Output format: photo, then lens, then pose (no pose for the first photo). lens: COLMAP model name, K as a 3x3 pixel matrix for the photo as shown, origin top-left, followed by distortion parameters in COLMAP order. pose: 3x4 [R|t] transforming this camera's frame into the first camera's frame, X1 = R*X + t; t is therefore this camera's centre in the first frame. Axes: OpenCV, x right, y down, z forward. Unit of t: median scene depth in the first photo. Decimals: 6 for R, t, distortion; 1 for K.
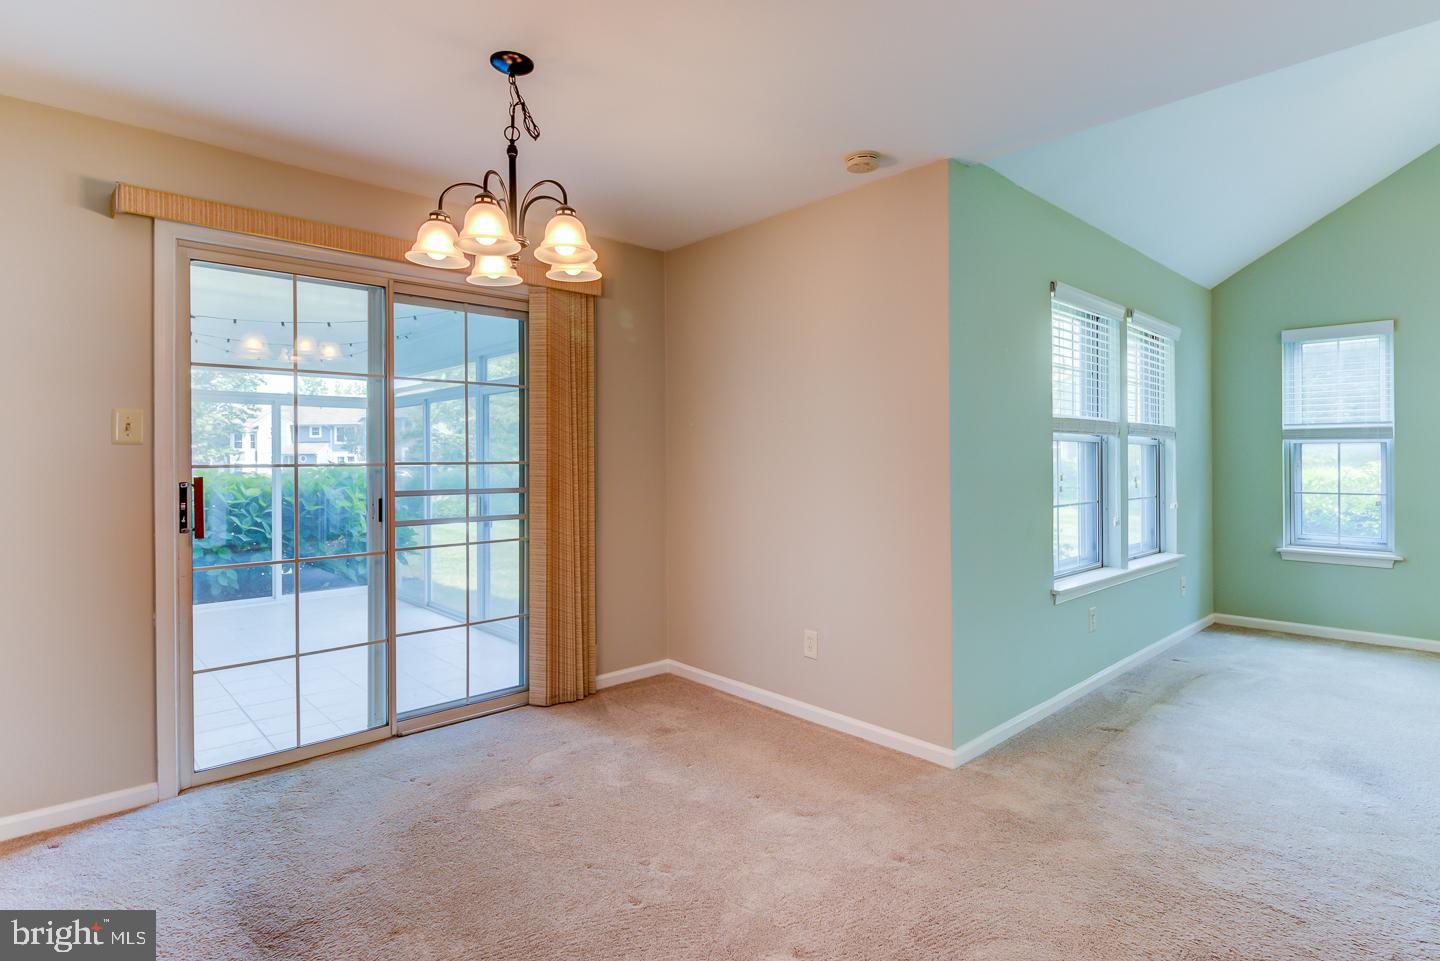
lens RADIAL K [[723.6, 0, 722.2], [0, 723.6, 458.8], [0, 0, 1]] dist [0.002298, -0.001089]
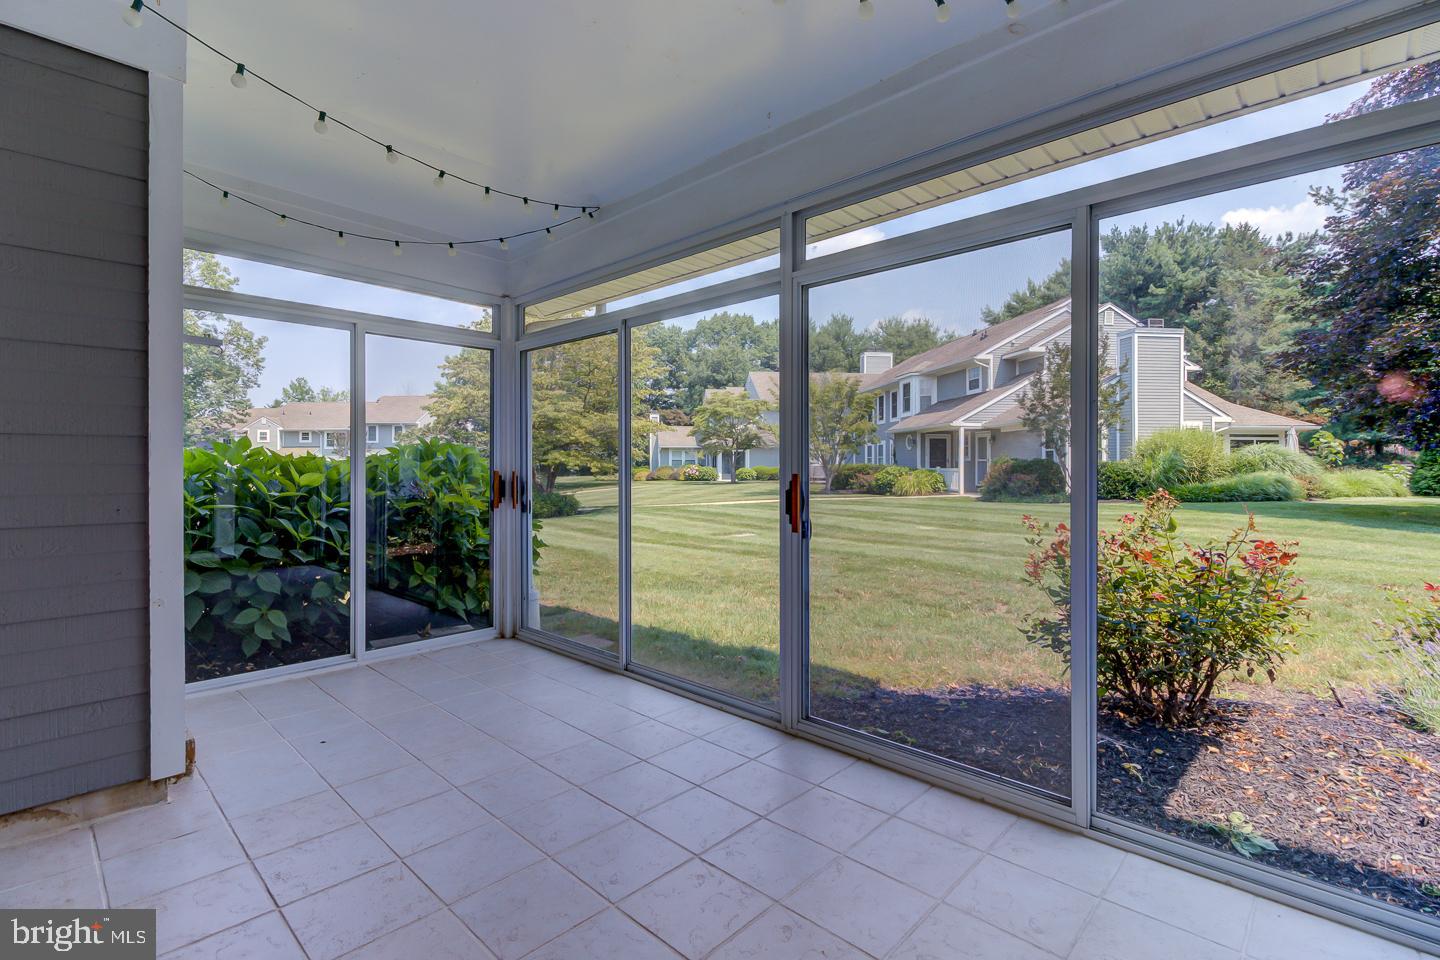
lens RADIAL K [[662.4, 0, 724.8], [0, 662.4, 447.2], [0, 0, 1]] dist [0.000313, -0.000209]
pose [[0.998269, 0.001481, 0.058801, -0.333513], [0.000119, 0.999630, -0.027198, 0.034351], [-0.058820, 0.027157, 0.997899, 0.421837]]
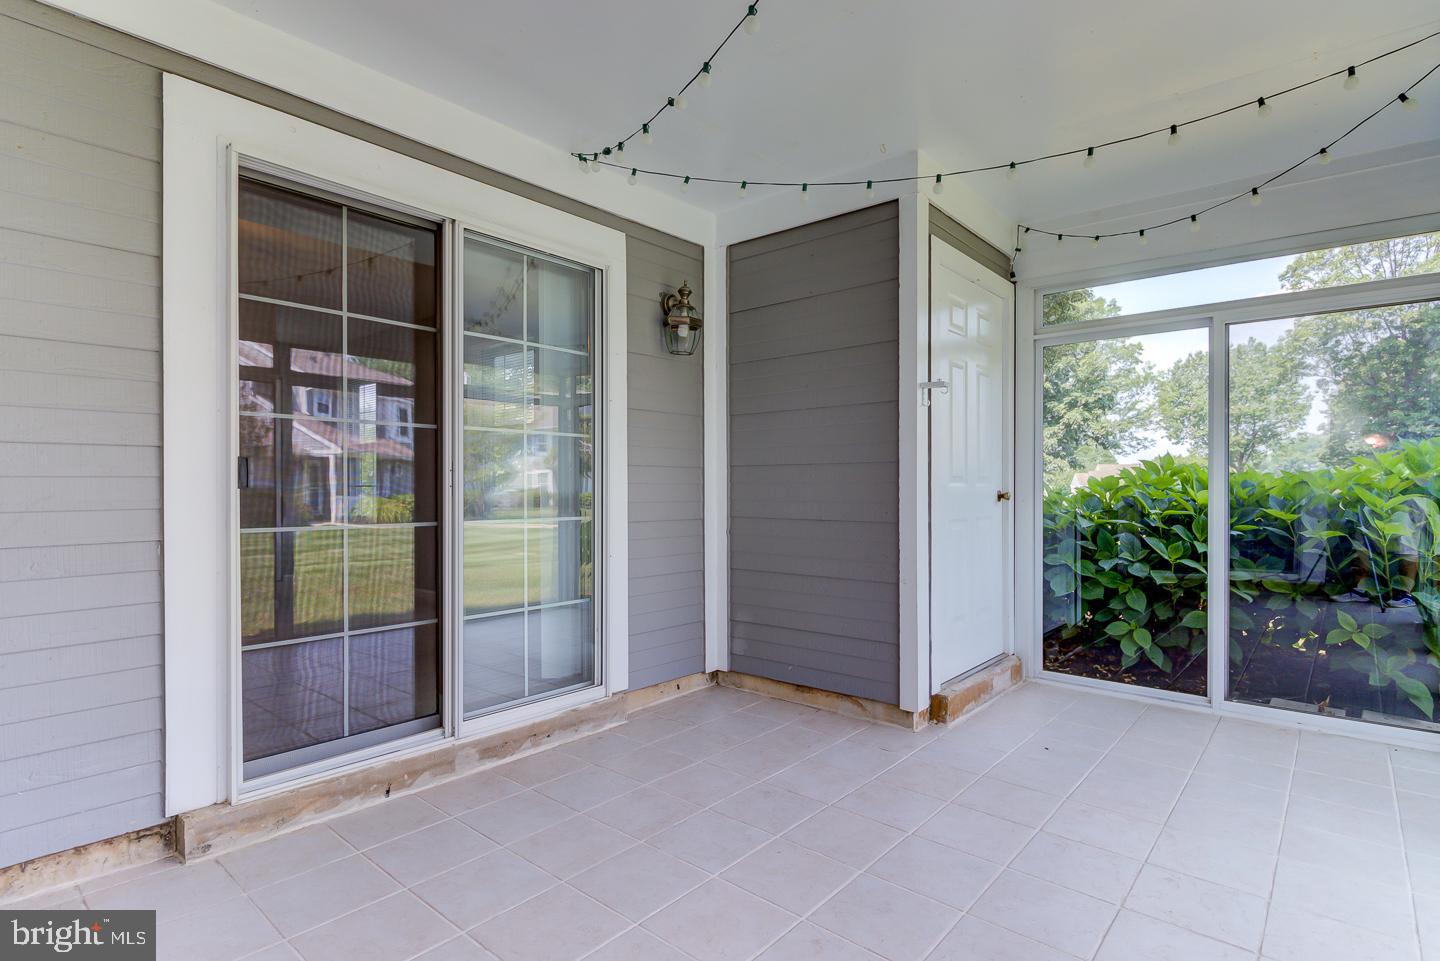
lens RADIAL K [[723.6, 0, 722.2], [0, 723.6, 458.8], [0, 0, 1]] dist [0.002298, -0.001089]
pose [[0.100256, -0.036229, -0.994302, -0.133621], [0.000885, 0.999340, -0.036323, 0.036930], [0.994961, 0.002762, 0.100222, 0.579701]]
